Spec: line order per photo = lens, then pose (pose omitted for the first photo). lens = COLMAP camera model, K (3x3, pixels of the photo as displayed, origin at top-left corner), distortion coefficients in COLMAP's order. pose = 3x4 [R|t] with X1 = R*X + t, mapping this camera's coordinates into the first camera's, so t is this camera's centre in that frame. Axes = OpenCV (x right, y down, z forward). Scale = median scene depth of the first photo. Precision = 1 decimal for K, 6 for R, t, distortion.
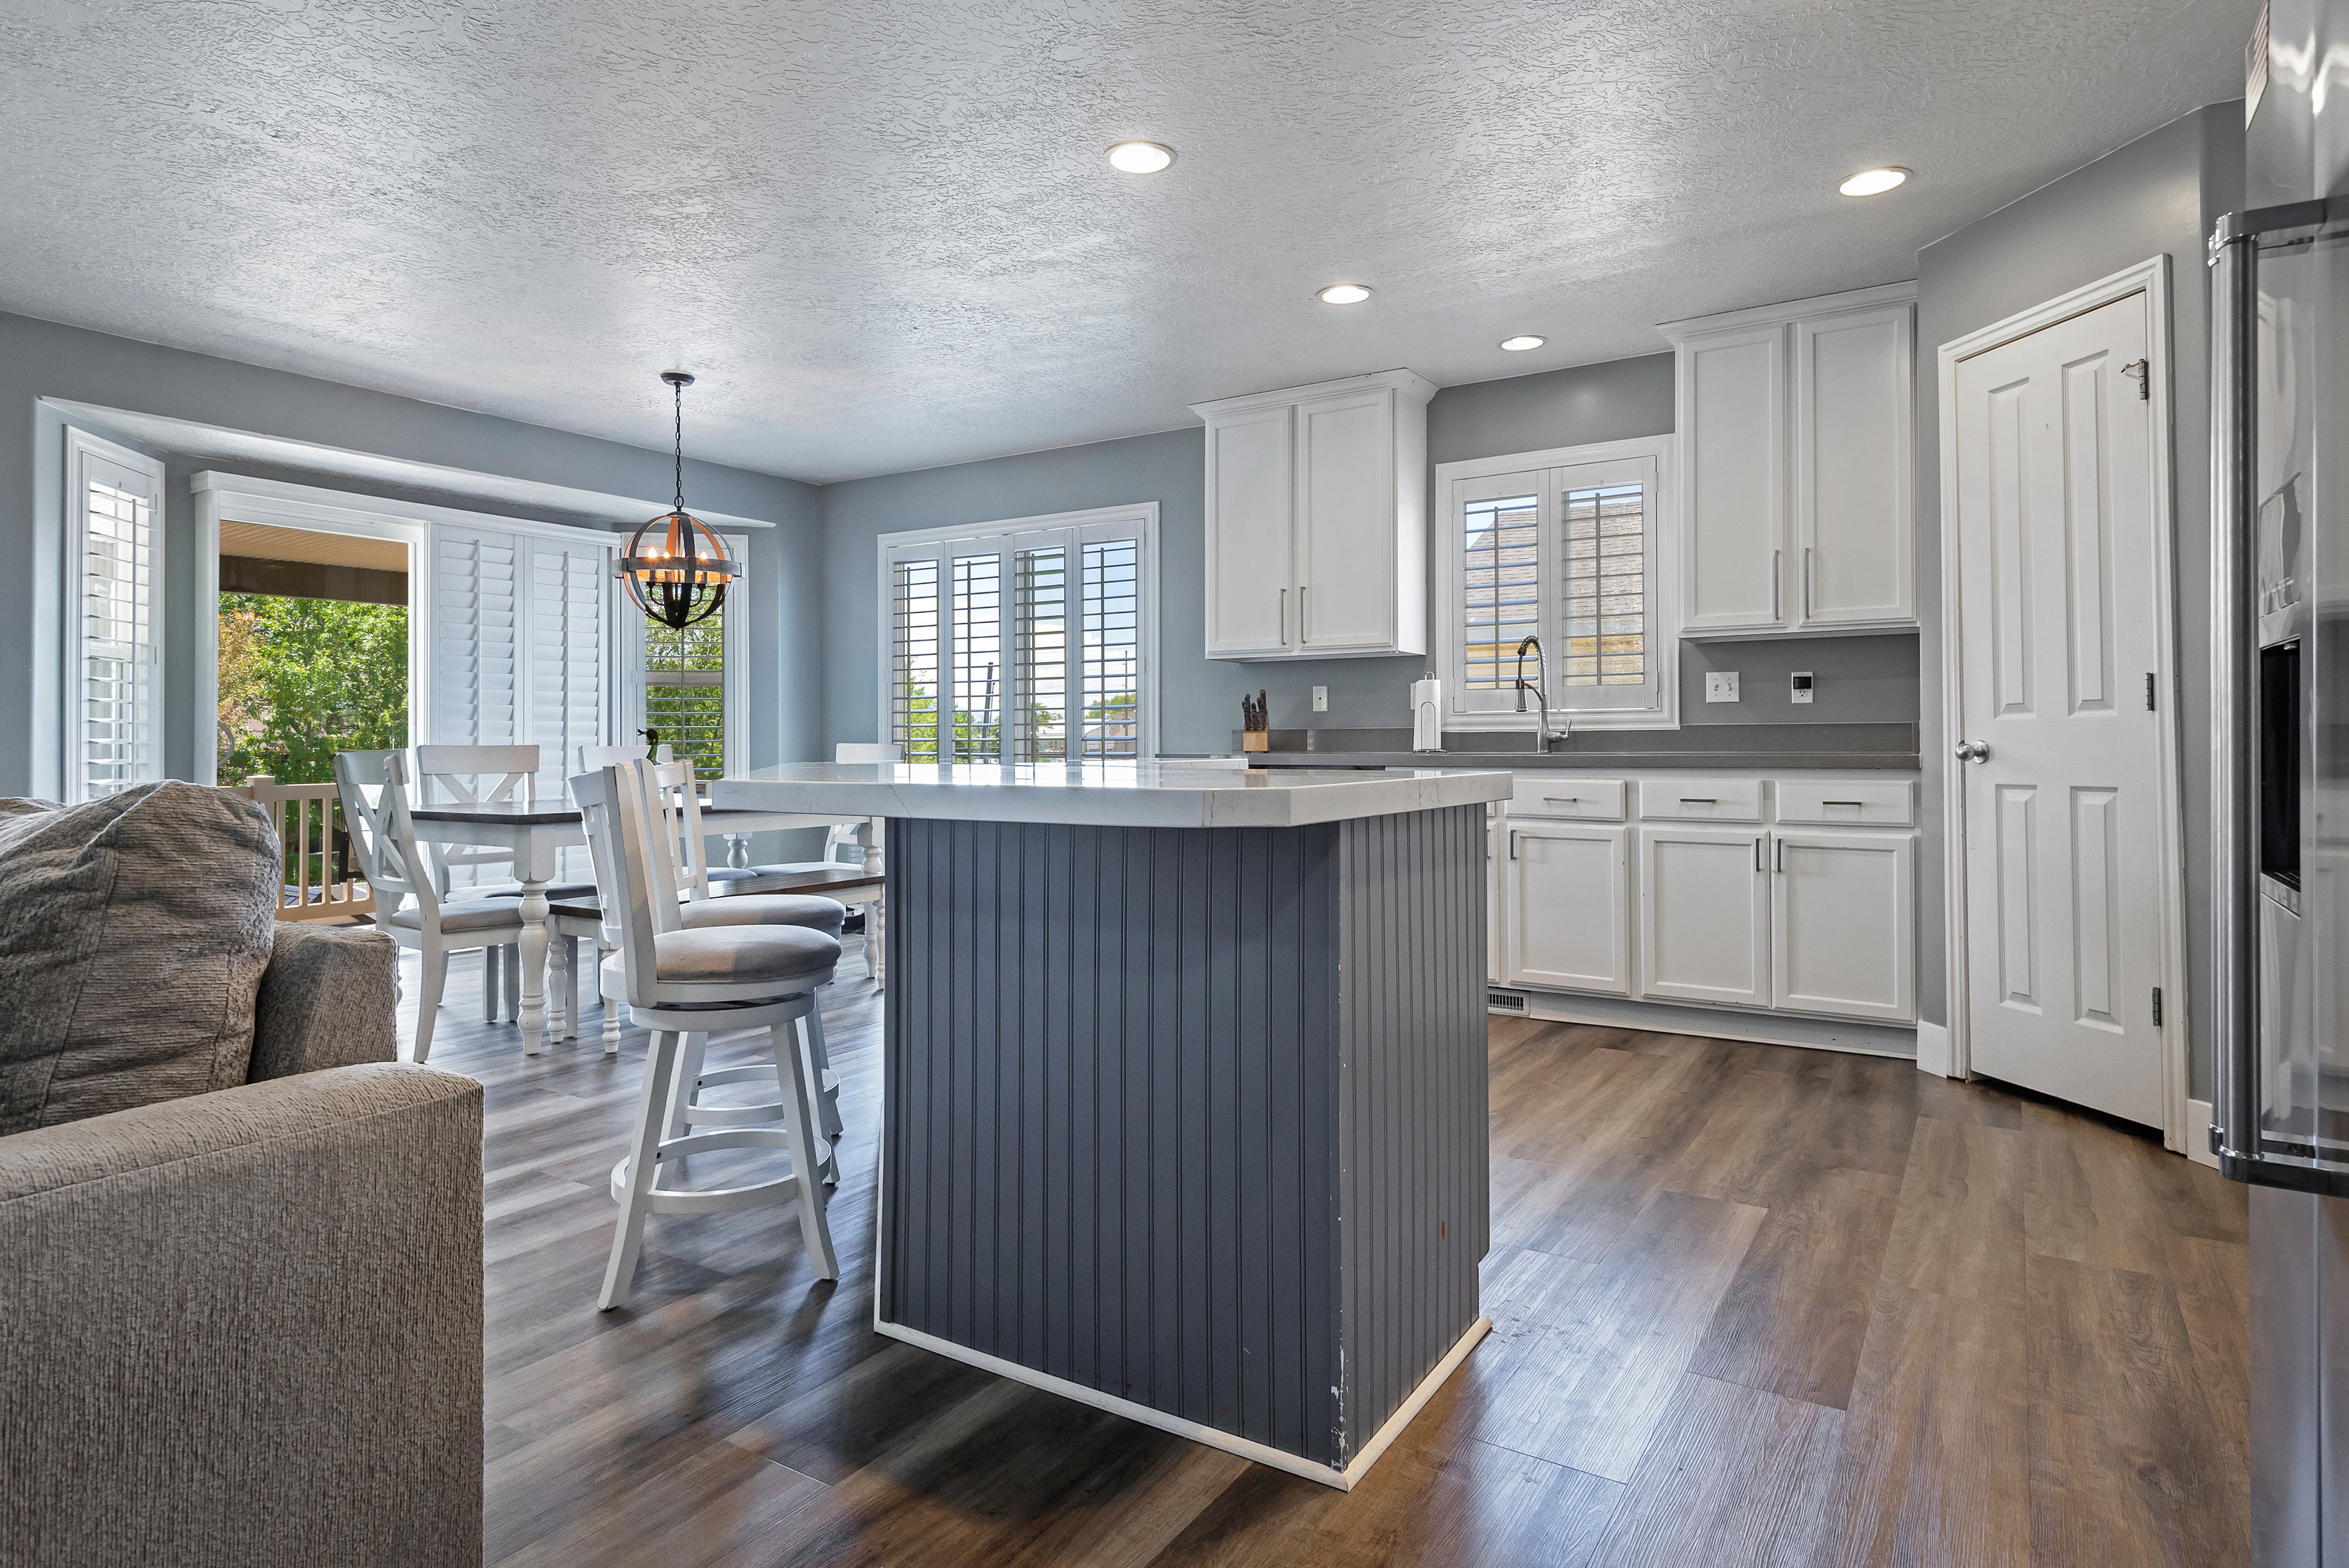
lens RADIAL K [[1298.4, 0, 1223.9], [0, 1298.4, 719.7], [0, 0, 1]] dist [0.028349, -0.008874]
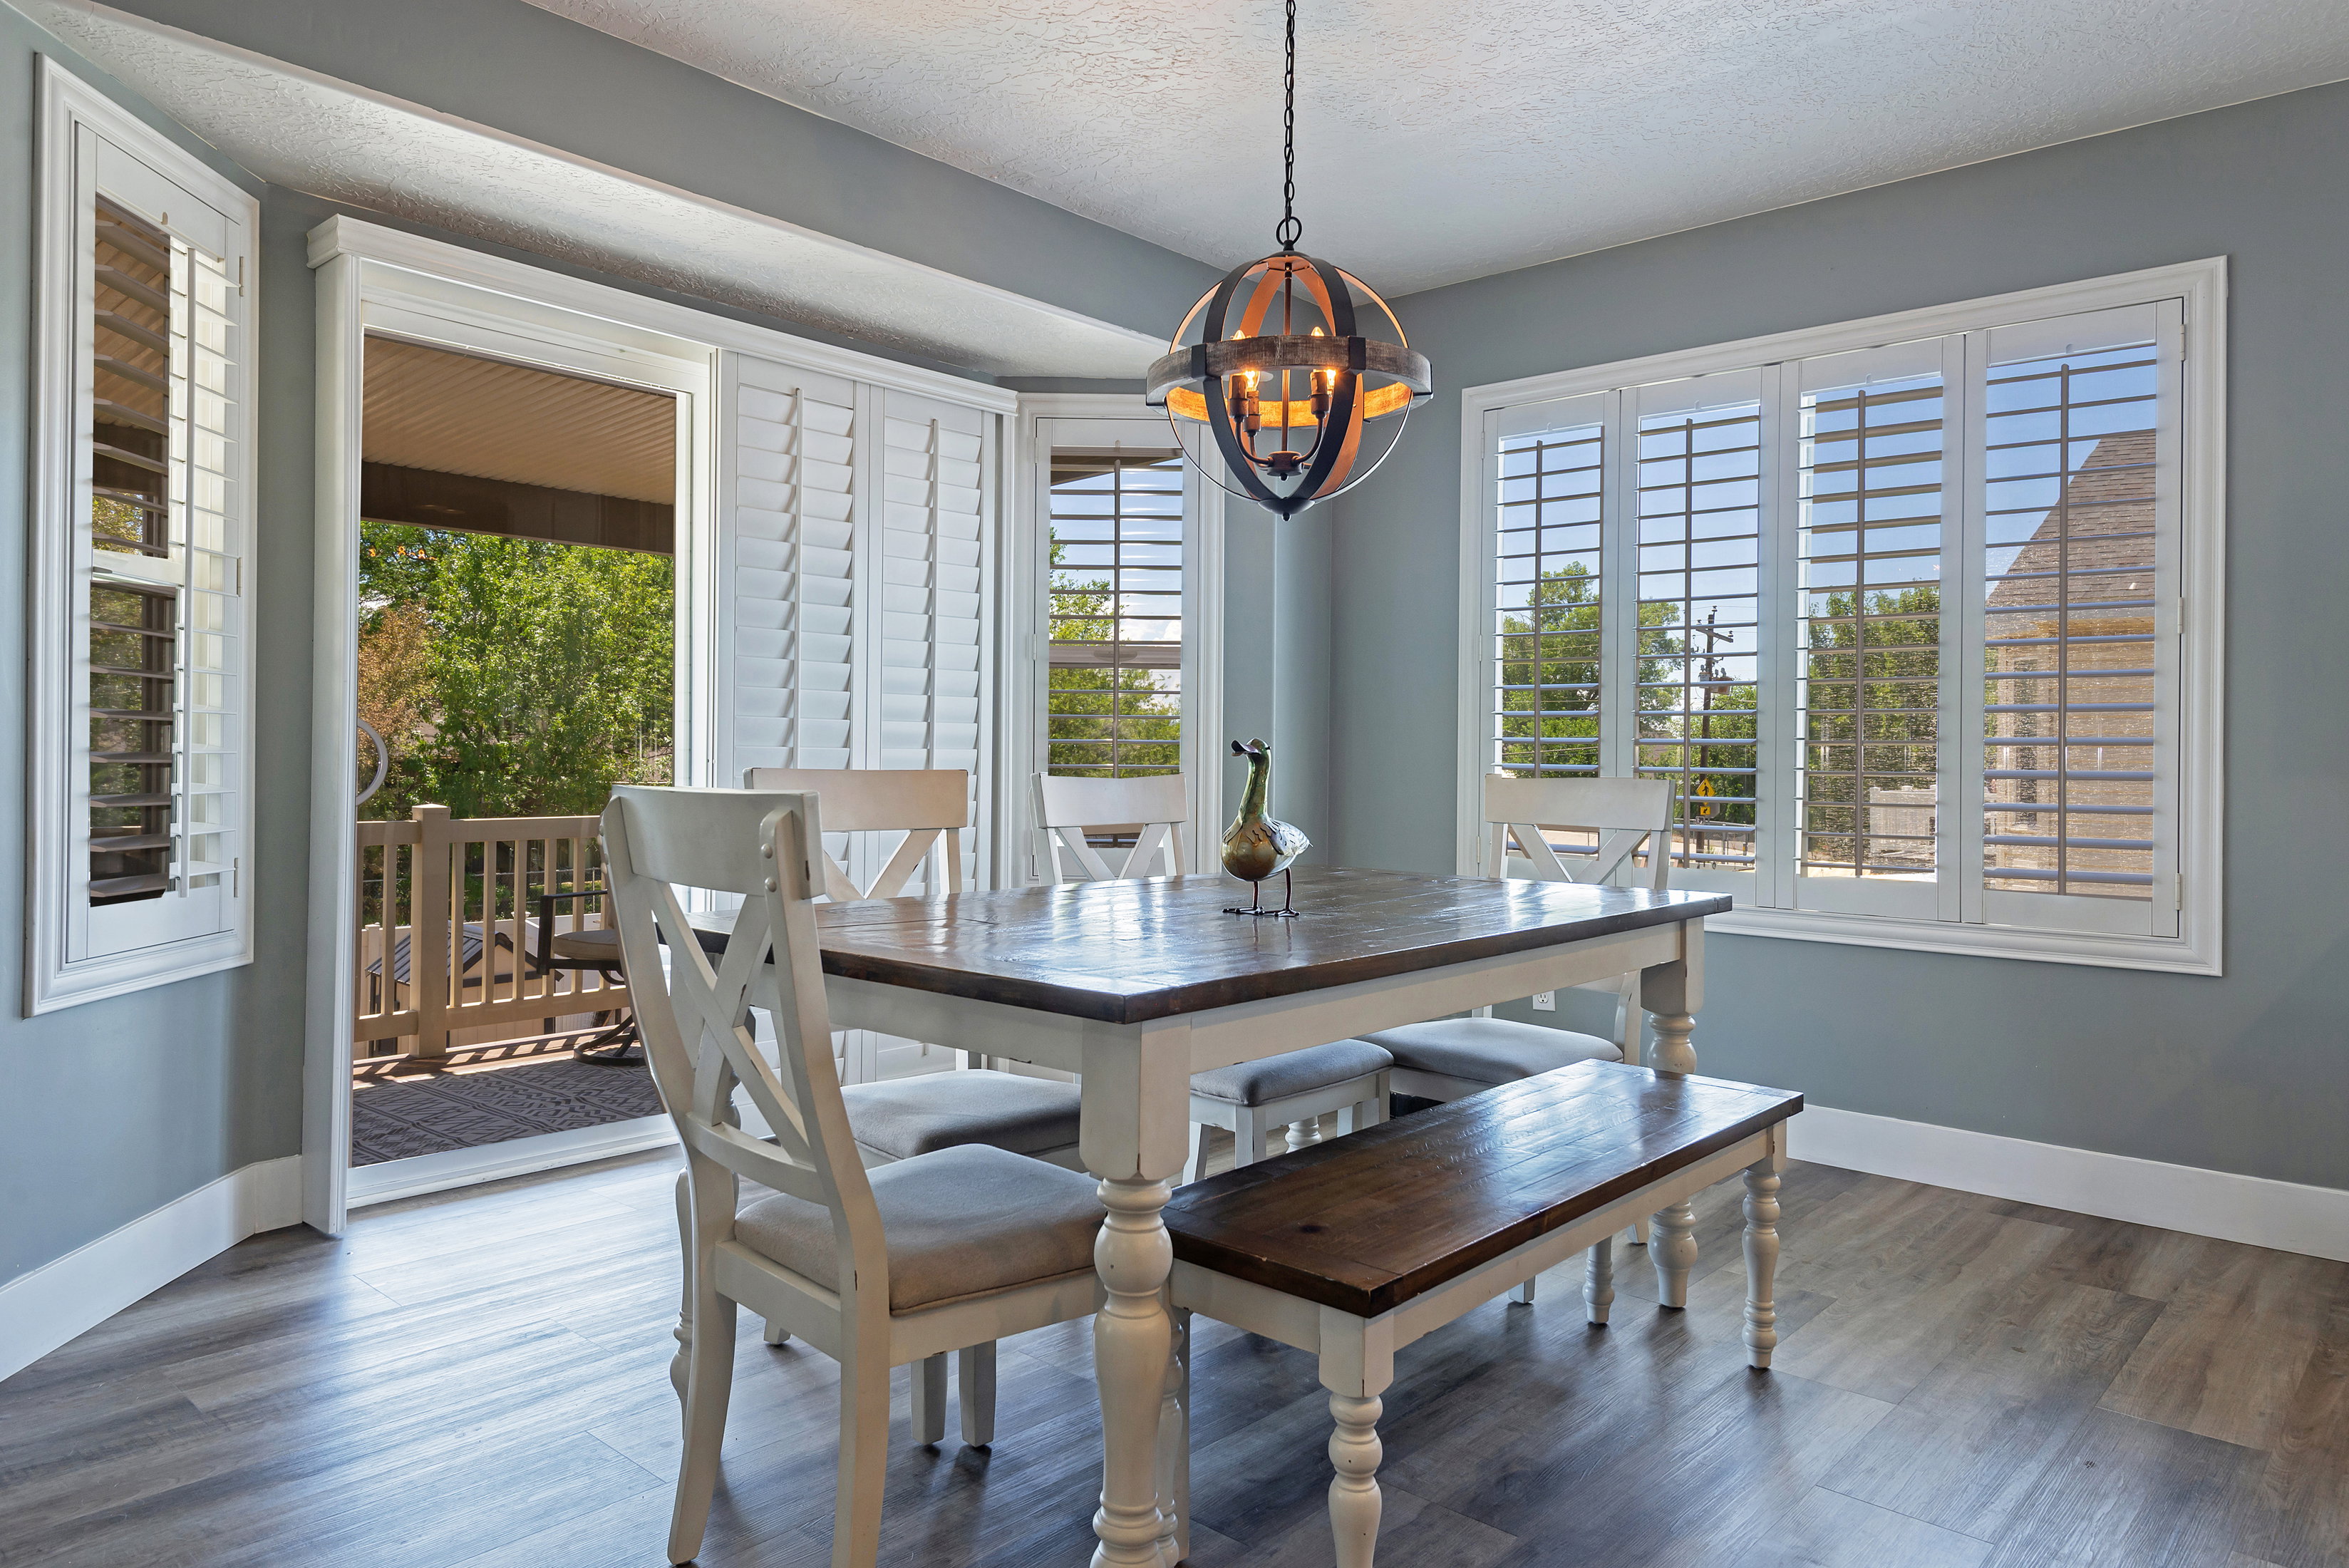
lens RADIAL K [[1497.1, 0, 1241.7], [0, 1497.1, 745.1], [0, 0, 1]] dist [-0.006101, 0.007800]
pose [[0.990705, 0.009560, -0.135689, -0.292152], [-0.008262, 0.999915, 0.010126, 0.000739], [0.135774, -0.008910, 0.990700, 0.398991]]
